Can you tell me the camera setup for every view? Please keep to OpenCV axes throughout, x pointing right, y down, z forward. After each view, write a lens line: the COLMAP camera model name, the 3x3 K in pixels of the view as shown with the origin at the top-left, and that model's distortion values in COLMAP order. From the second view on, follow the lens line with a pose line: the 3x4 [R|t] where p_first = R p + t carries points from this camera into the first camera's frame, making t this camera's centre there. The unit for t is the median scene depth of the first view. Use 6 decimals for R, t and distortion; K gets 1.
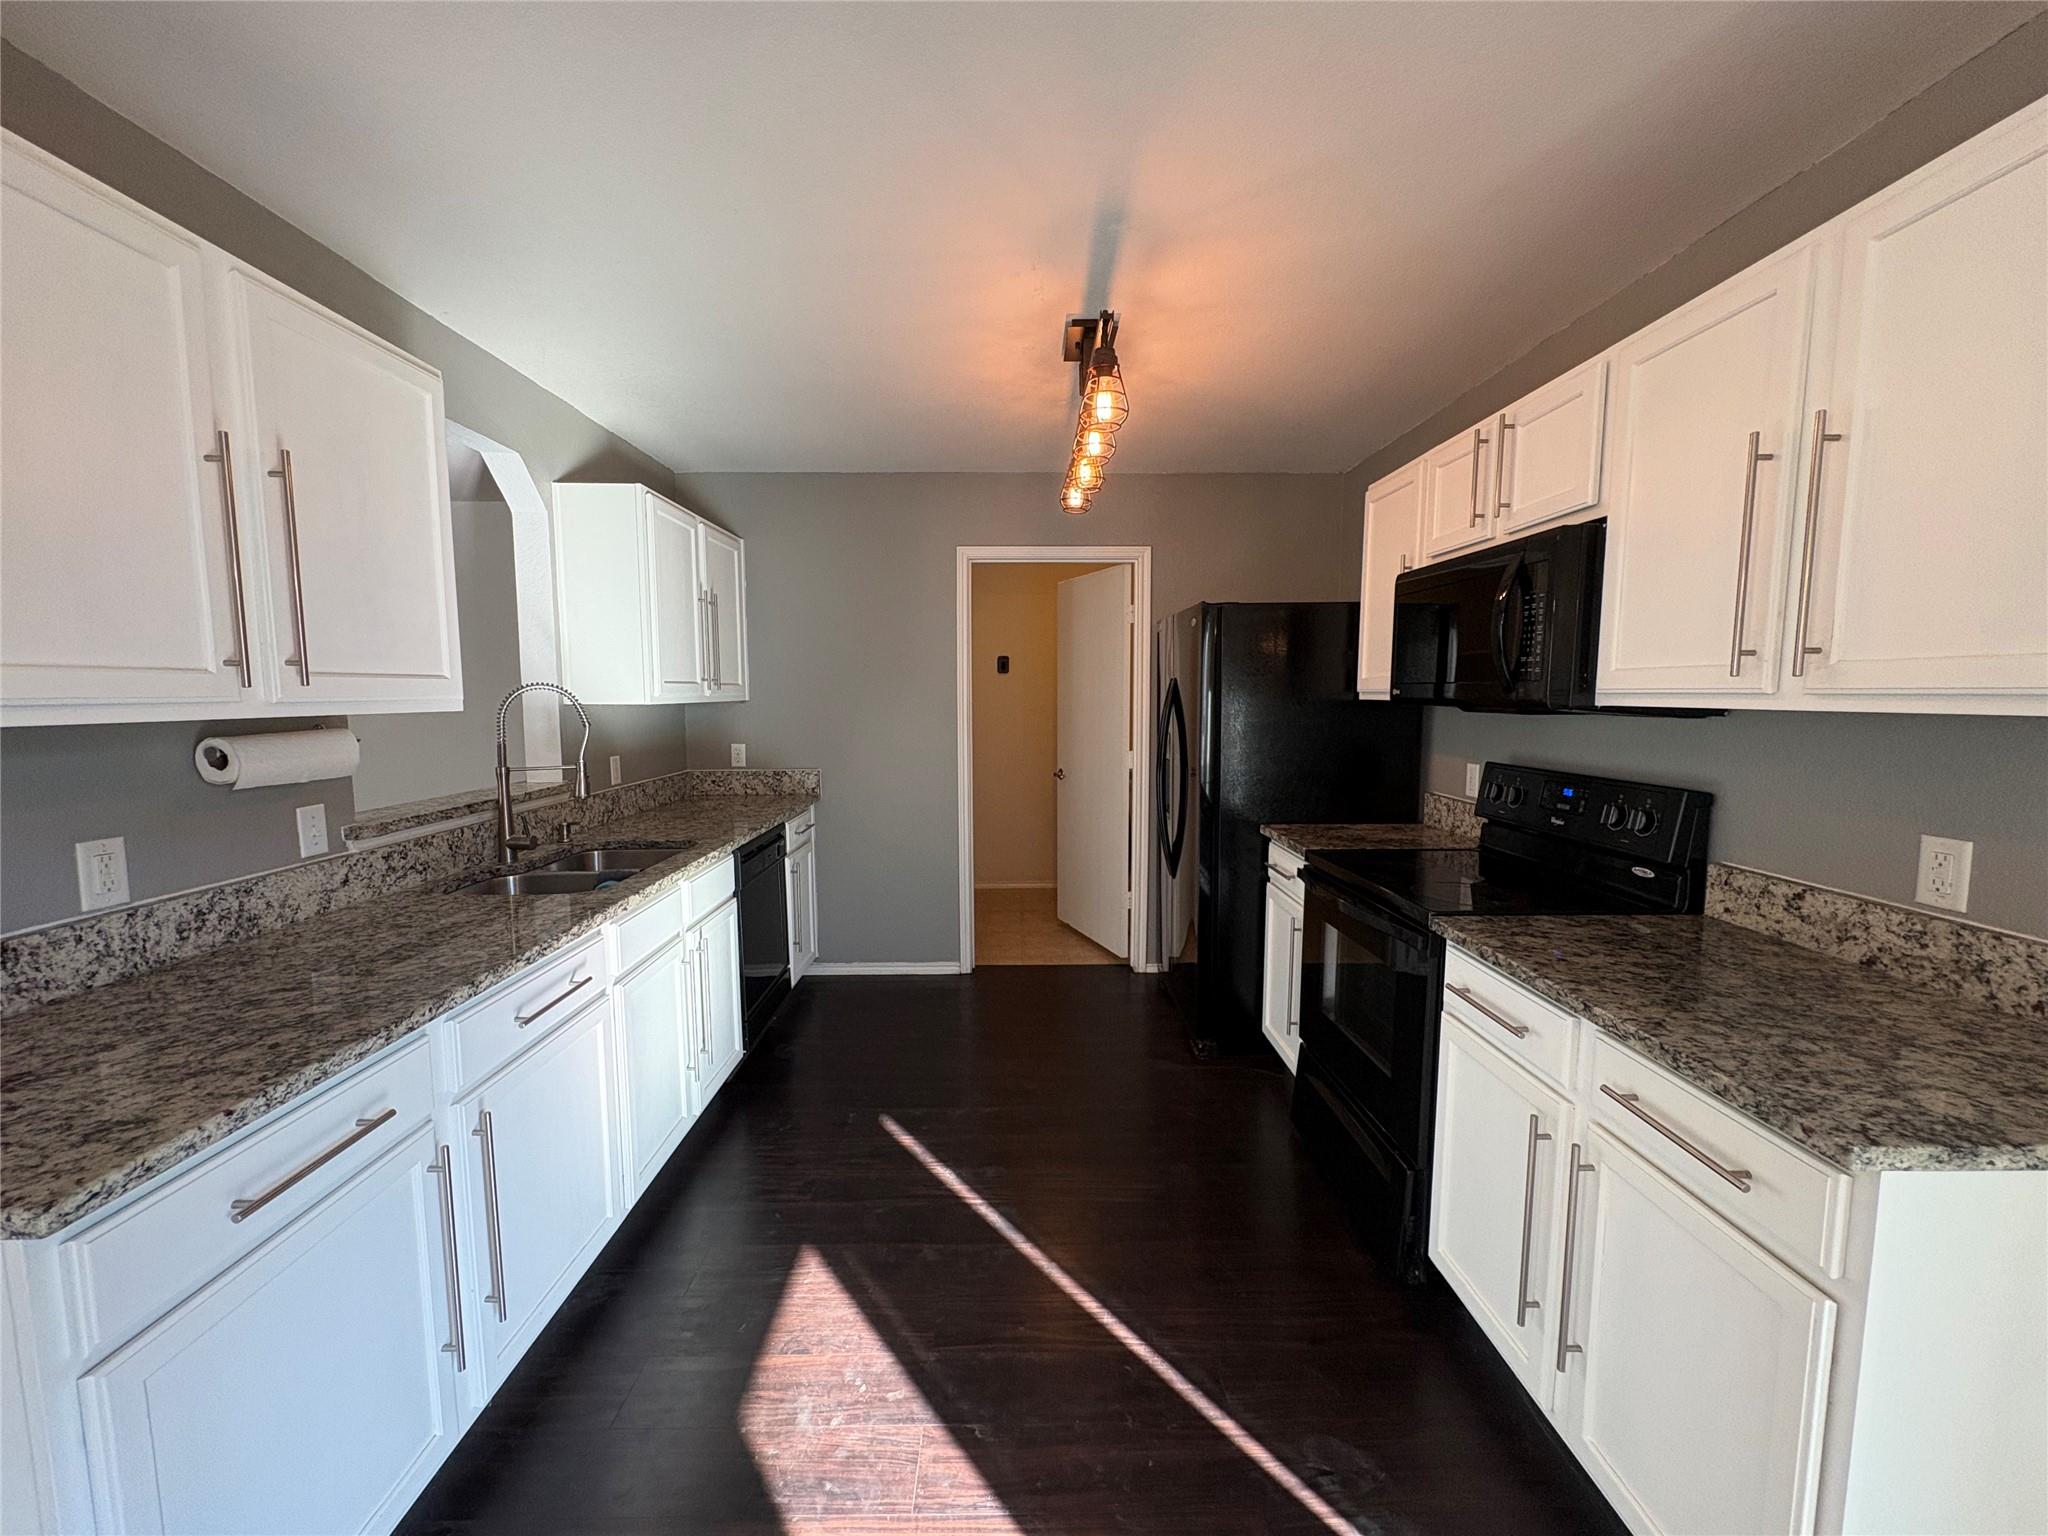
lens RADIAL K [[813.9, 0, 1022.4], [0, 813.9, 771.1], [0, 0, 1]] dist [-0.000672, 0.000318]
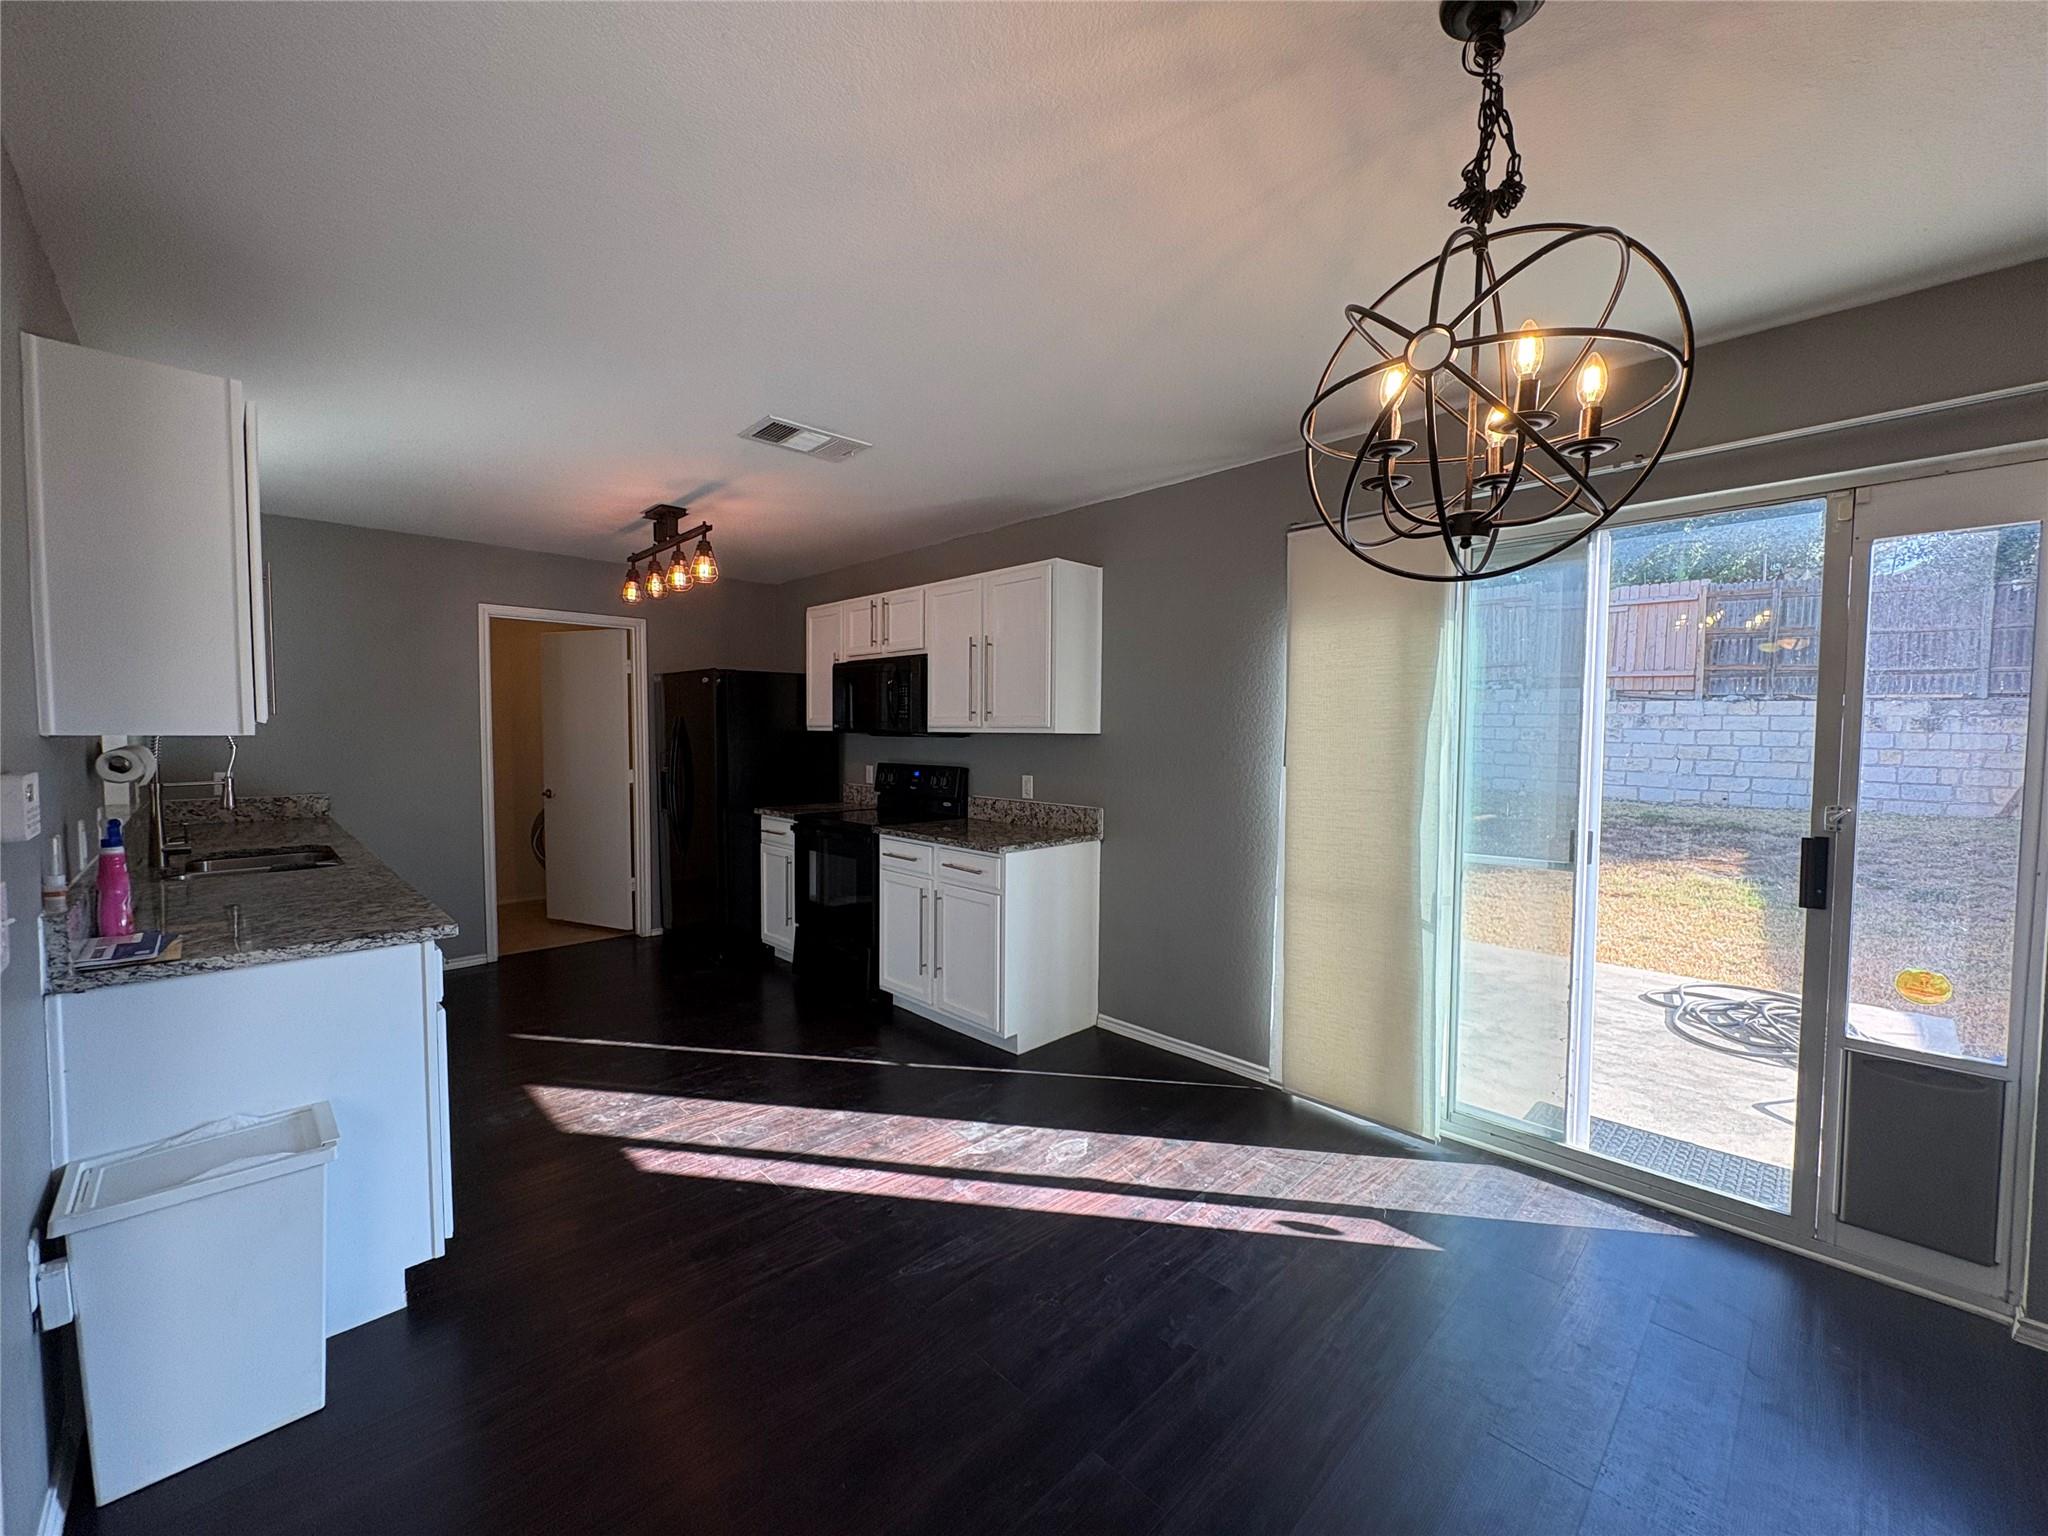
lens RADIAL K [[813.9, 0, 1022.4], [0, 813.9, 771.1], [0, 0, 1]] dist [-0.000672, 0.000318]
pose [[0.722695, -0.027317, 0.690627, -0.761841], [0.059666, 0.997954, -0.022963, 0.107530], [-0.688587, 0.057802, 0.722847, -0.927897]]
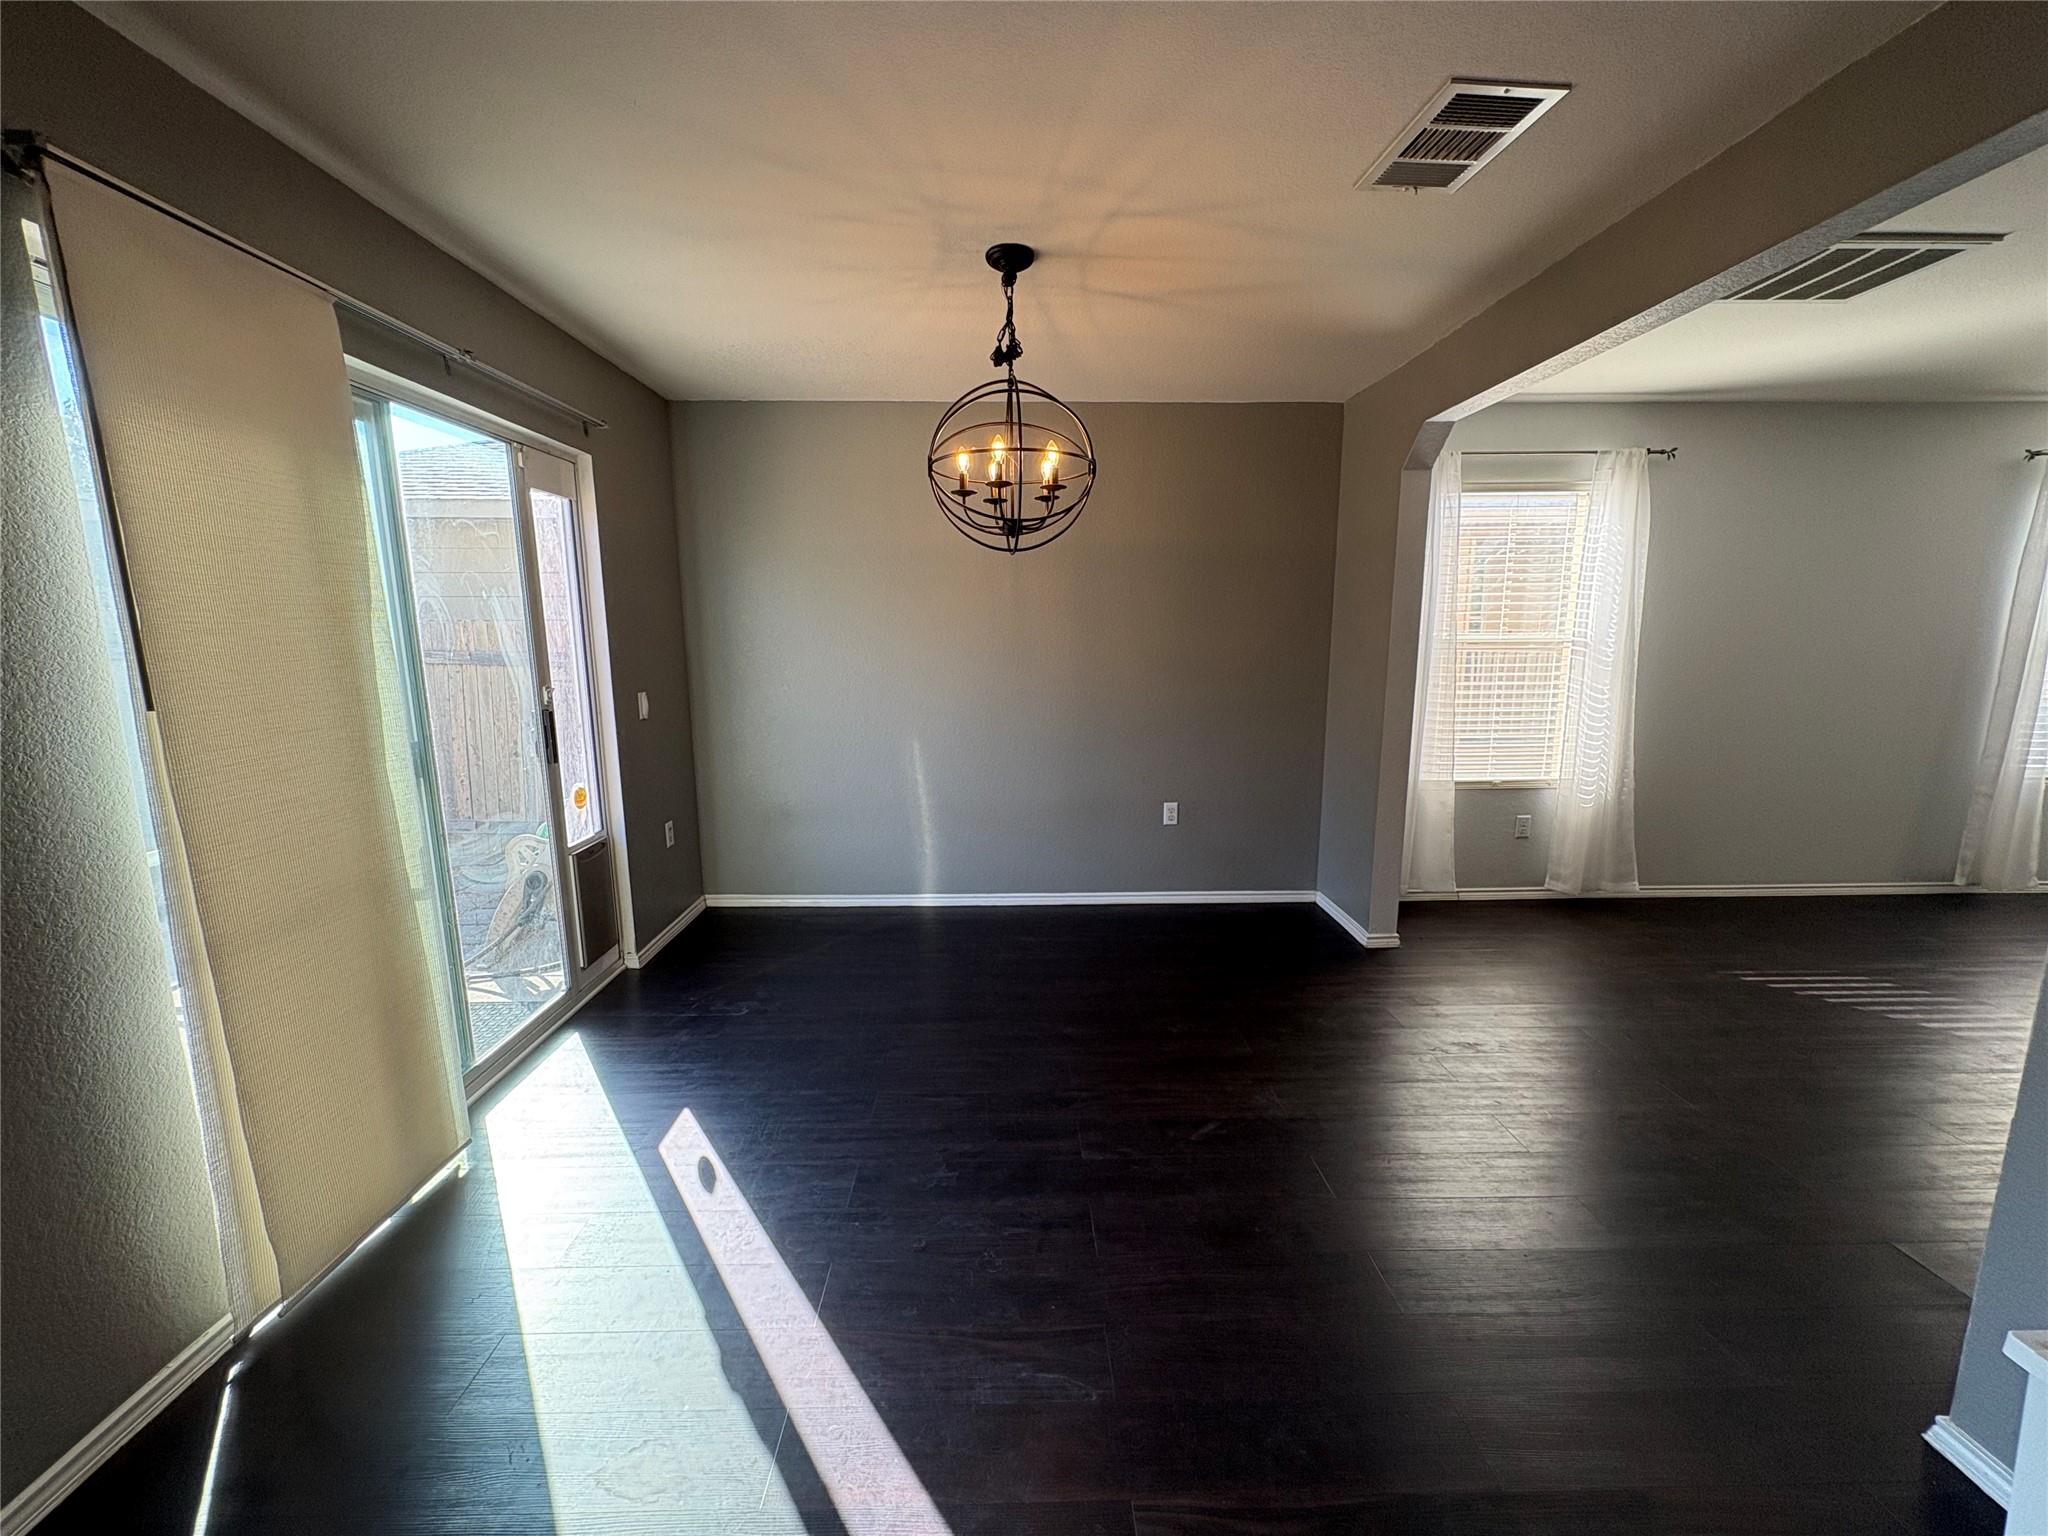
lens RADIAL K [[808.9, 0, 1027.1], [0, 808.9, 770.7], [0, 0, 1]] dist [-0.001248, 0.000003]
pose [[-0.999937, 0.006932, -0.008813, -0.006890], [0.004368, 0.964726, 0.263220, -0.056390], [0.010327, 0.263165, -0.964696, 0.758473]]
